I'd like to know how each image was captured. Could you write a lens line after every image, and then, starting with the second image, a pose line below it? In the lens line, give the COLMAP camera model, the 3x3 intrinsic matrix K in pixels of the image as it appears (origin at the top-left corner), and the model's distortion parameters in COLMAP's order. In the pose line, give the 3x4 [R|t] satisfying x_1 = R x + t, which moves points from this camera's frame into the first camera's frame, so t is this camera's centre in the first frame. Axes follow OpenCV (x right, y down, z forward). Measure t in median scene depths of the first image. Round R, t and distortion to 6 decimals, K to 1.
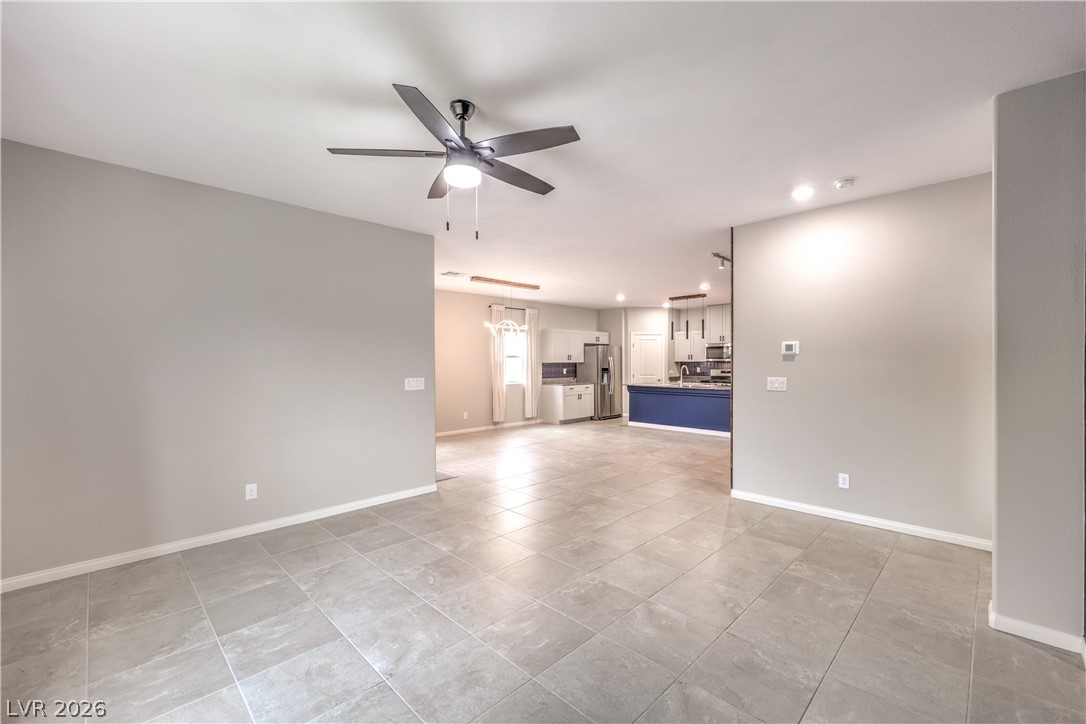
lens RADIAL K [[450.5, 0, 543.0], [0, 450.5, 362.0], [0, 0, 1]] dist [-0.000949, -0.000101]
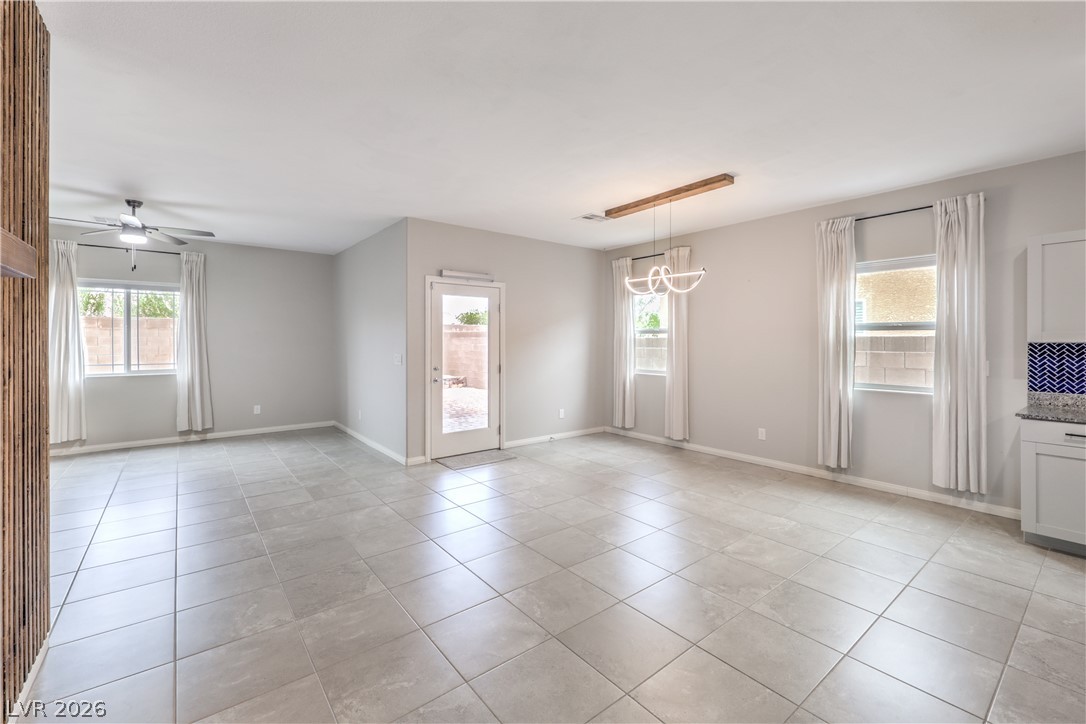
lens RADIAL K [[464.3, 0, 570.1], [0, 464.3, 339.6], [0, 0, 1]] dist [-0.000751, -0.000099]
pose [[-0.079911, 0.003287, -0.996797, 0.378681], [-0.002367, 0.999991, 0.003487, -0.001819], [0.996799, 0.002638, -0.079903, 0.706056]]
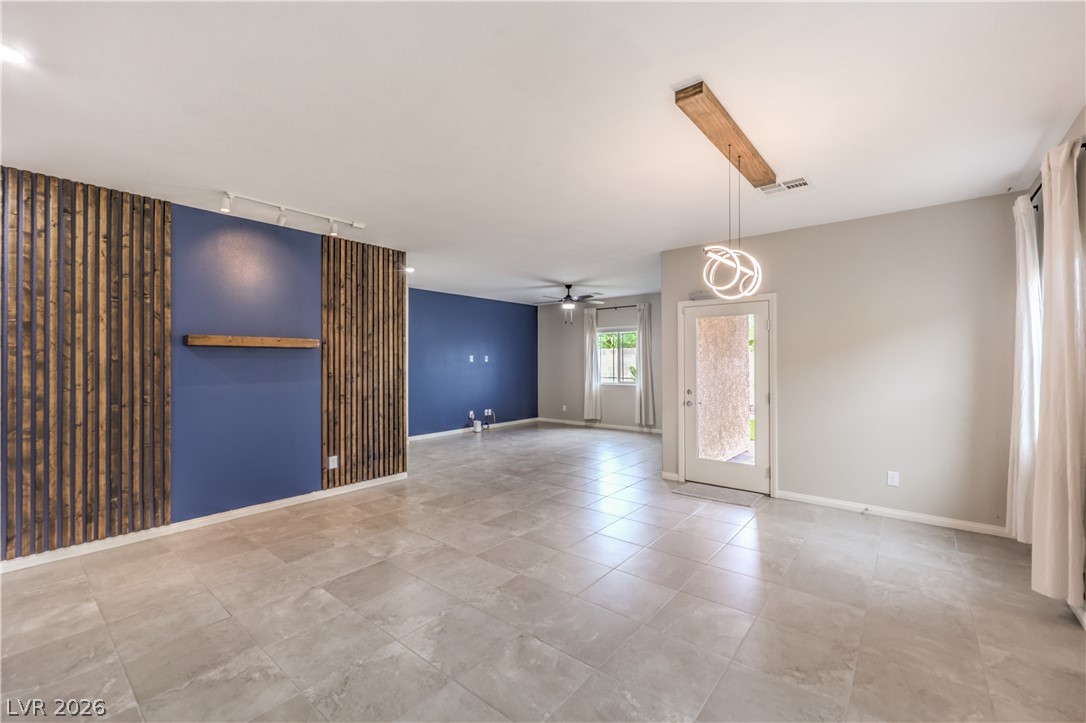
lens RADIAL K [[449.7, 0, 538.7], [0, 449.7, 347.1], [0, 0, 1]] dist [-0.001604, -0.000480]
pose [[-0.995767, 0.006397, -0.091686, 0.081270], [0.009247, 0.999486, -0.030691, -0.003368], [0.091442, -0.031409, -0.995315, 1.016377]]
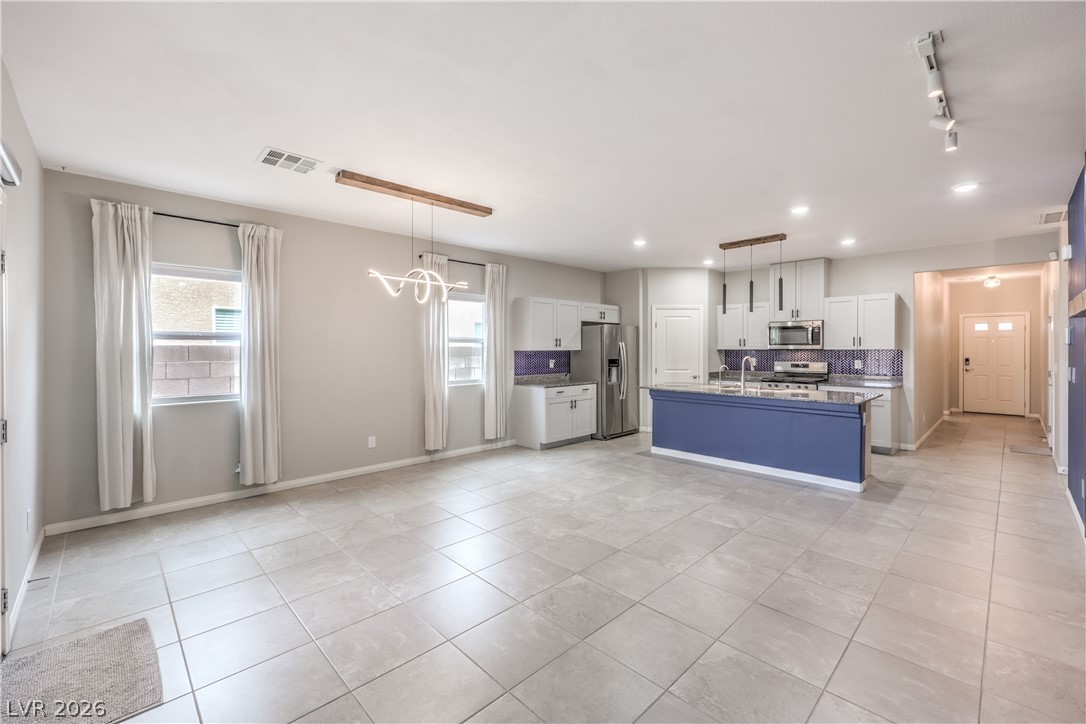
lens RADIAL K [[453.2, 0, 549.6], [0, 453.2, 348.7], [0, 0, 1]] dist [0.002638, 0.000185]
pose [[0.999993, 0.002267, -0.002836, 0.050419], [-0.002270, 0.999997, -0.000780, -0.001123], [0.002834, 0.000787, 0.999996, 0.367303]]
